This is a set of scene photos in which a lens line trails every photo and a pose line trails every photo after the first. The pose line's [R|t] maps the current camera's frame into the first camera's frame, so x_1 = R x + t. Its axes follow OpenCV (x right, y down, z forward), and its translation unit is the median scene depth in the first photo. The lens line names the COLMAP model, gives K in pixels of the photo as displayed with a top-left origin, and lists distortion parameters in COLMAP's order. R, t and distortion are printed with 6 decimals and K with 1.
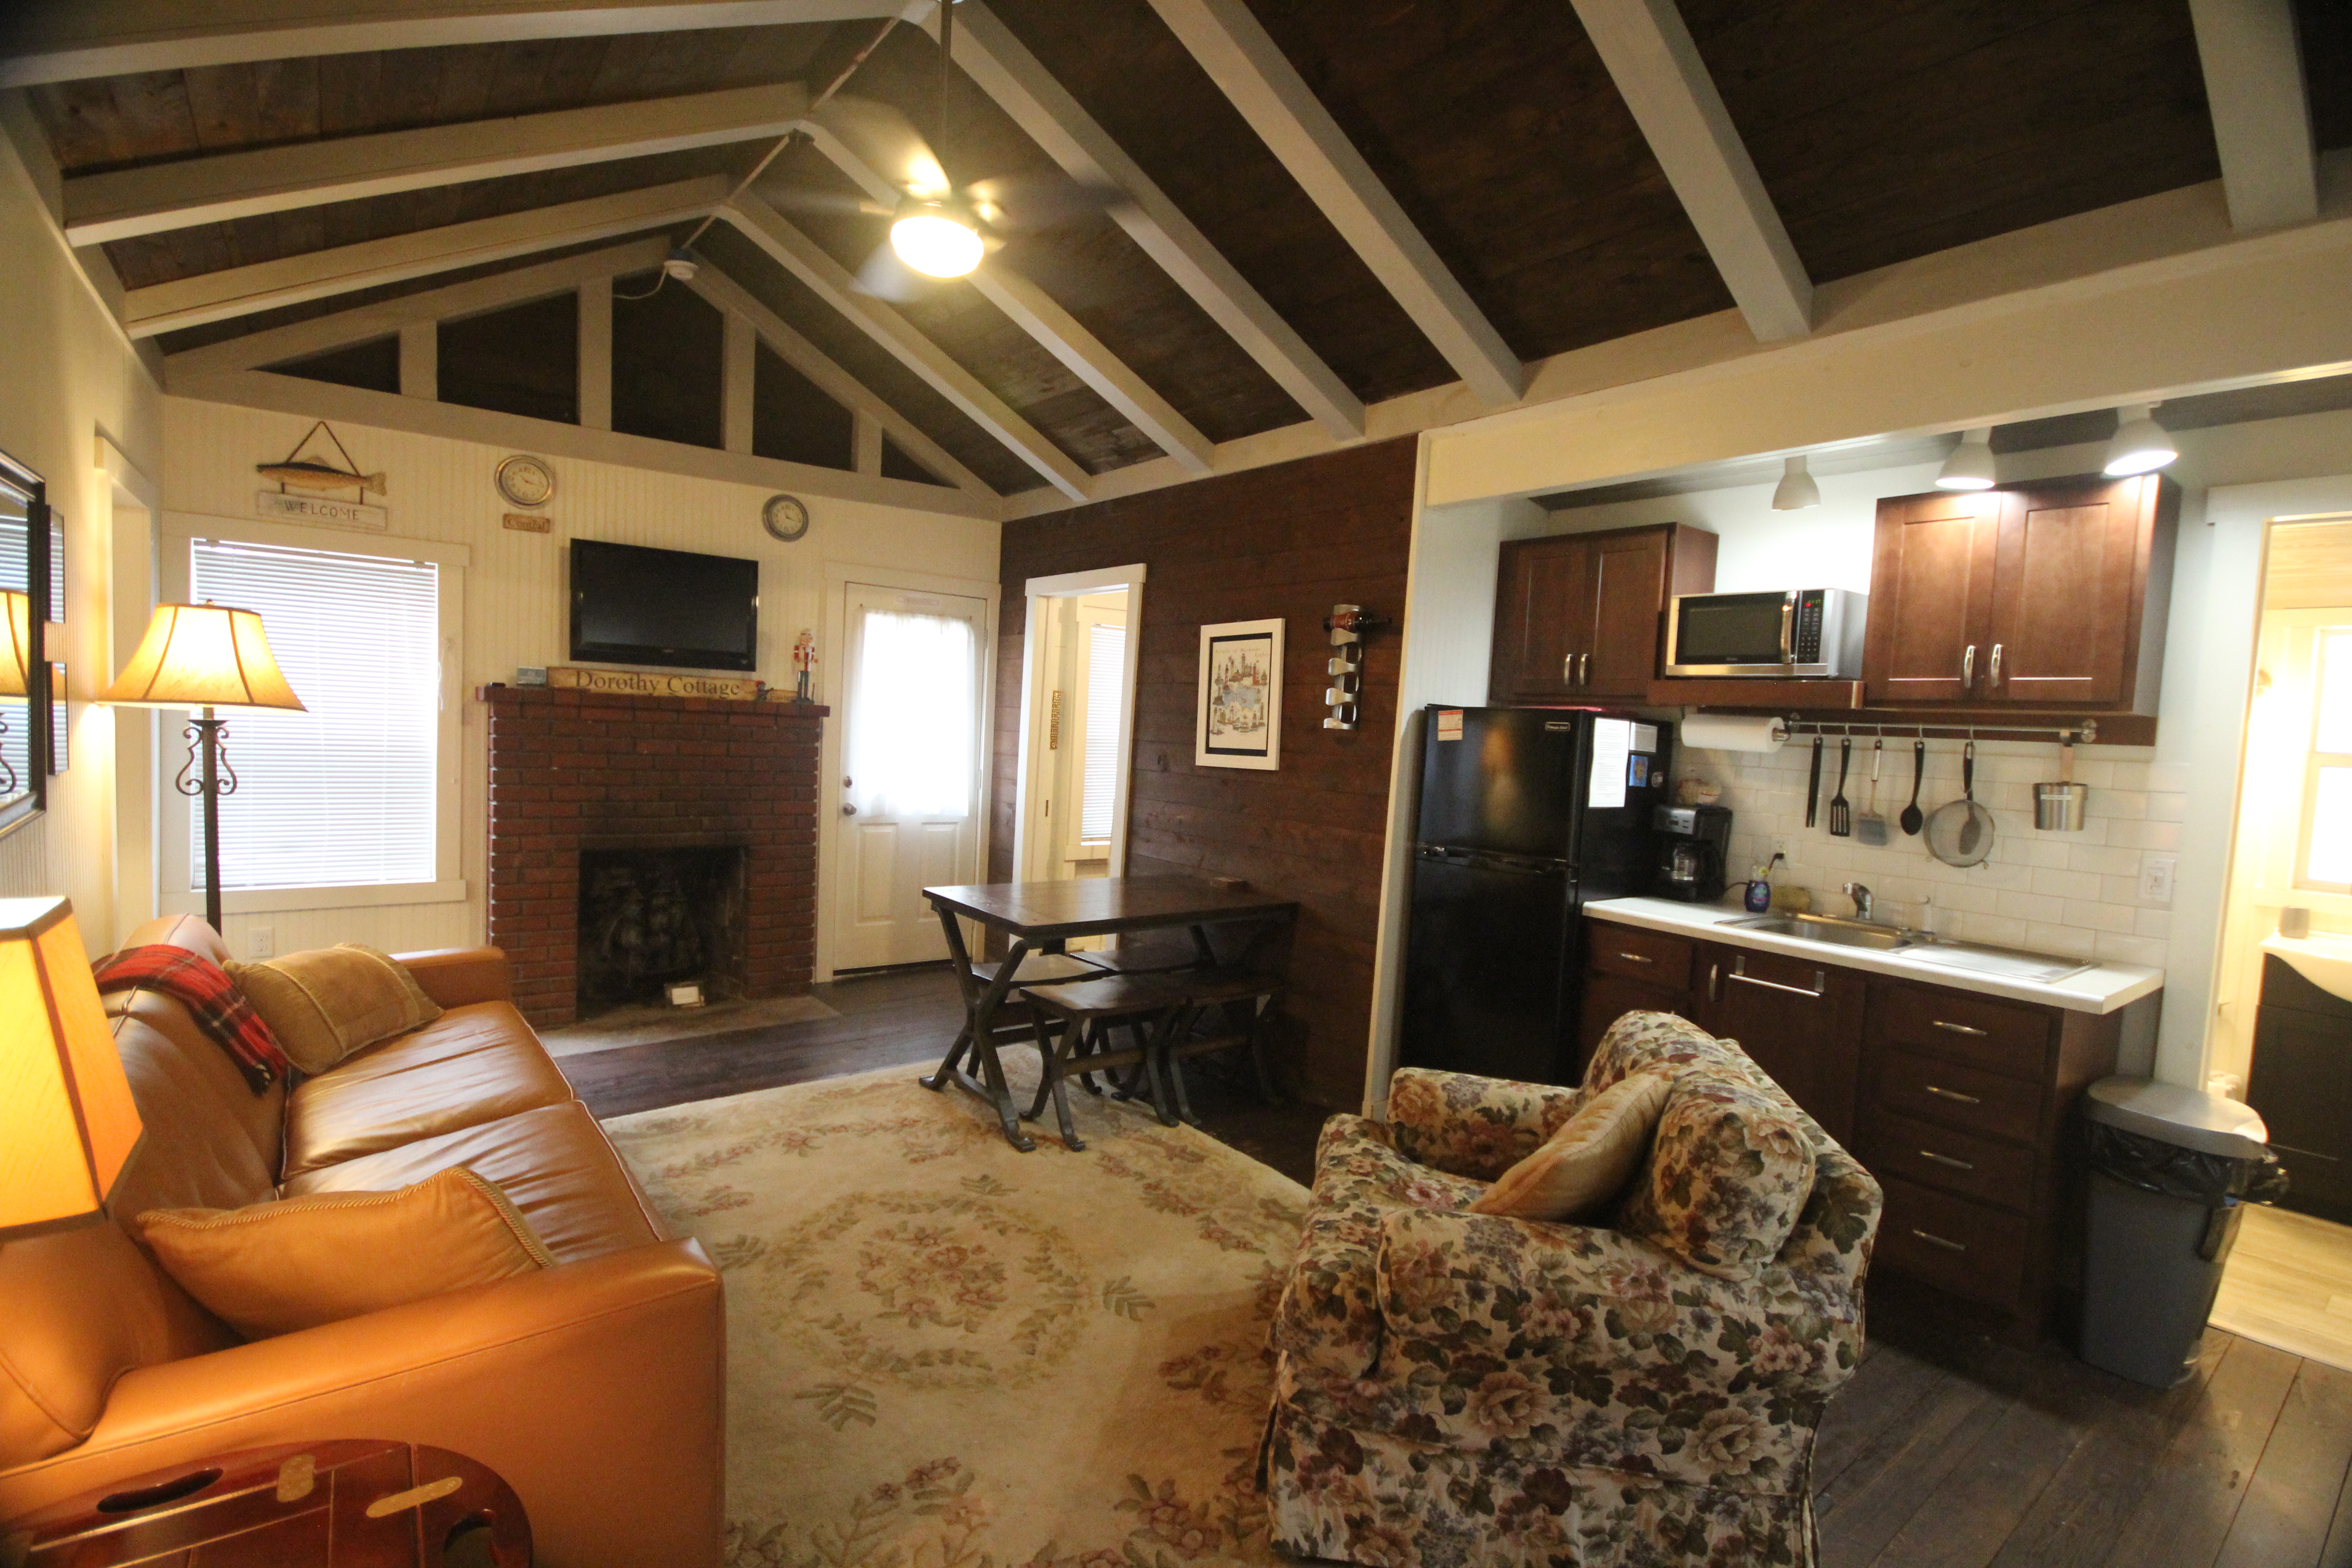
lens RADIAL K [[1088.1, 0, 1176.0], [0, 1088.1, 784.0], [0, 0, 1]] dist [0.035865, -0.015072]
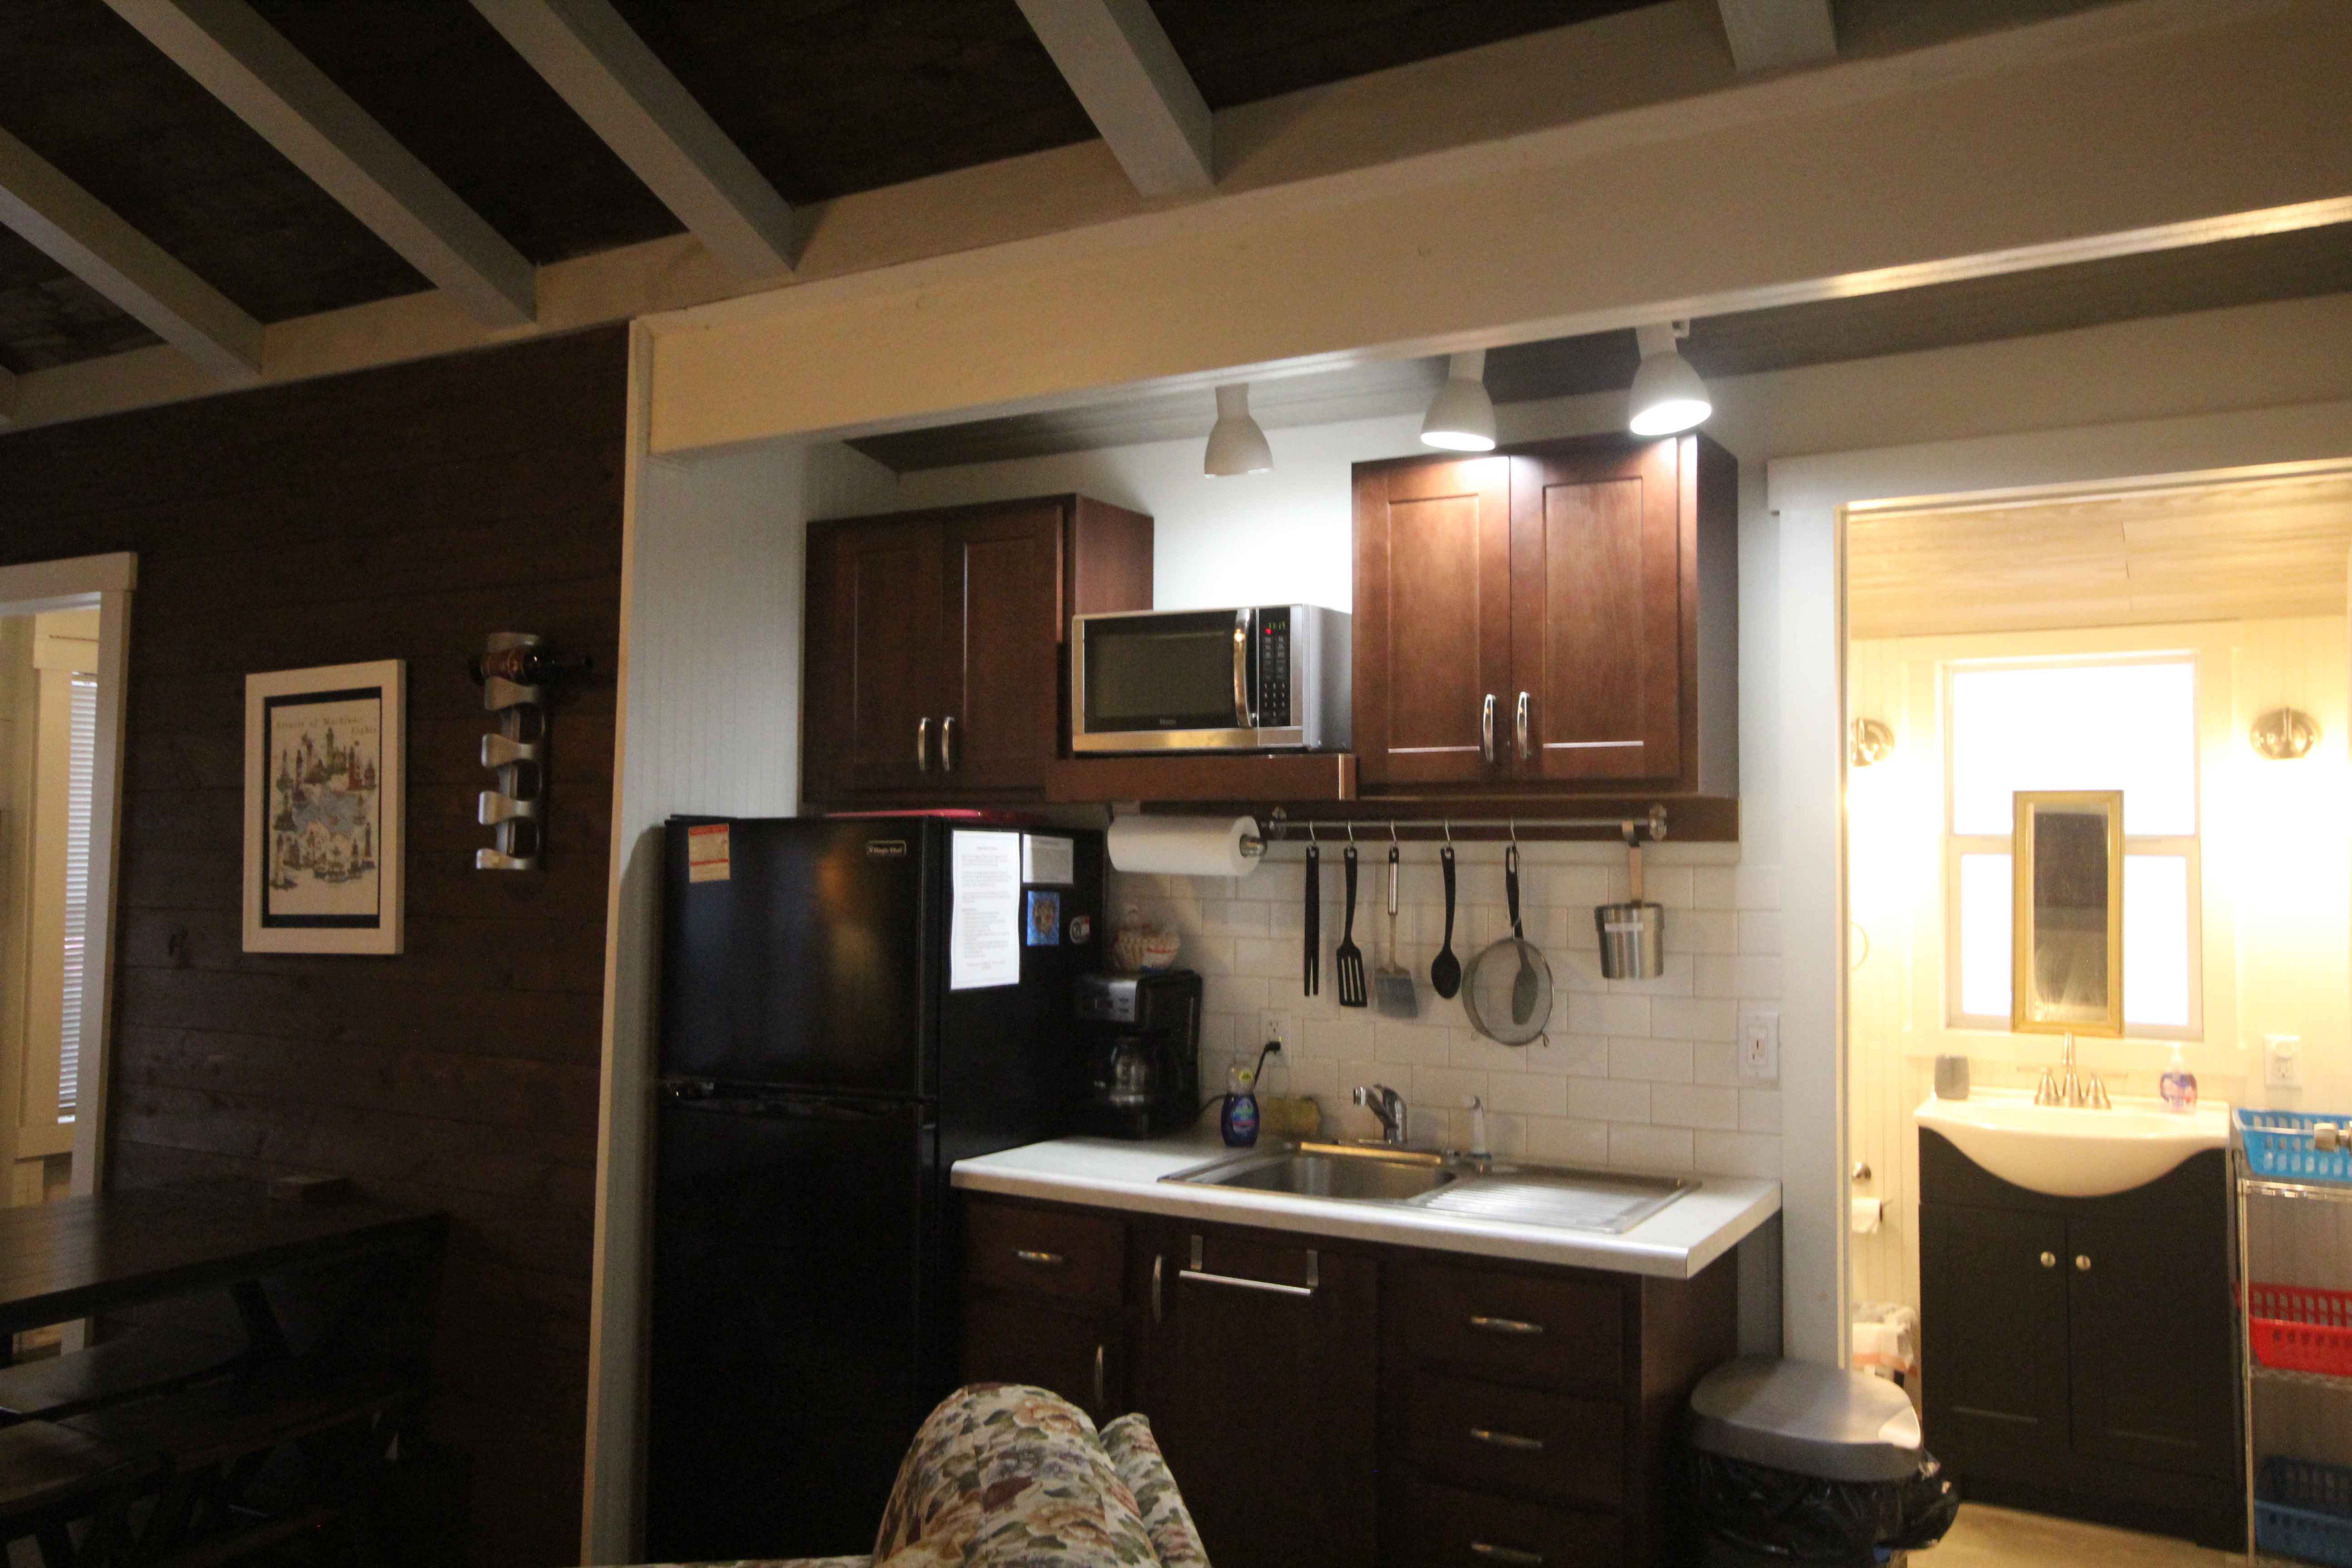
lens RADIAL K [[1761.4, 0, 1176.0], [0, 1761.4, 784.0], [0, 0, 1]] dist [-0.006249, 0.125268]
pose [[0.938832, -0.035418, 0.342549, 0.182911], [0.062091, 0.995805, -0.067213, -0.016297], [-0.338731, 0.084371, 0.937093, 0.110257]]
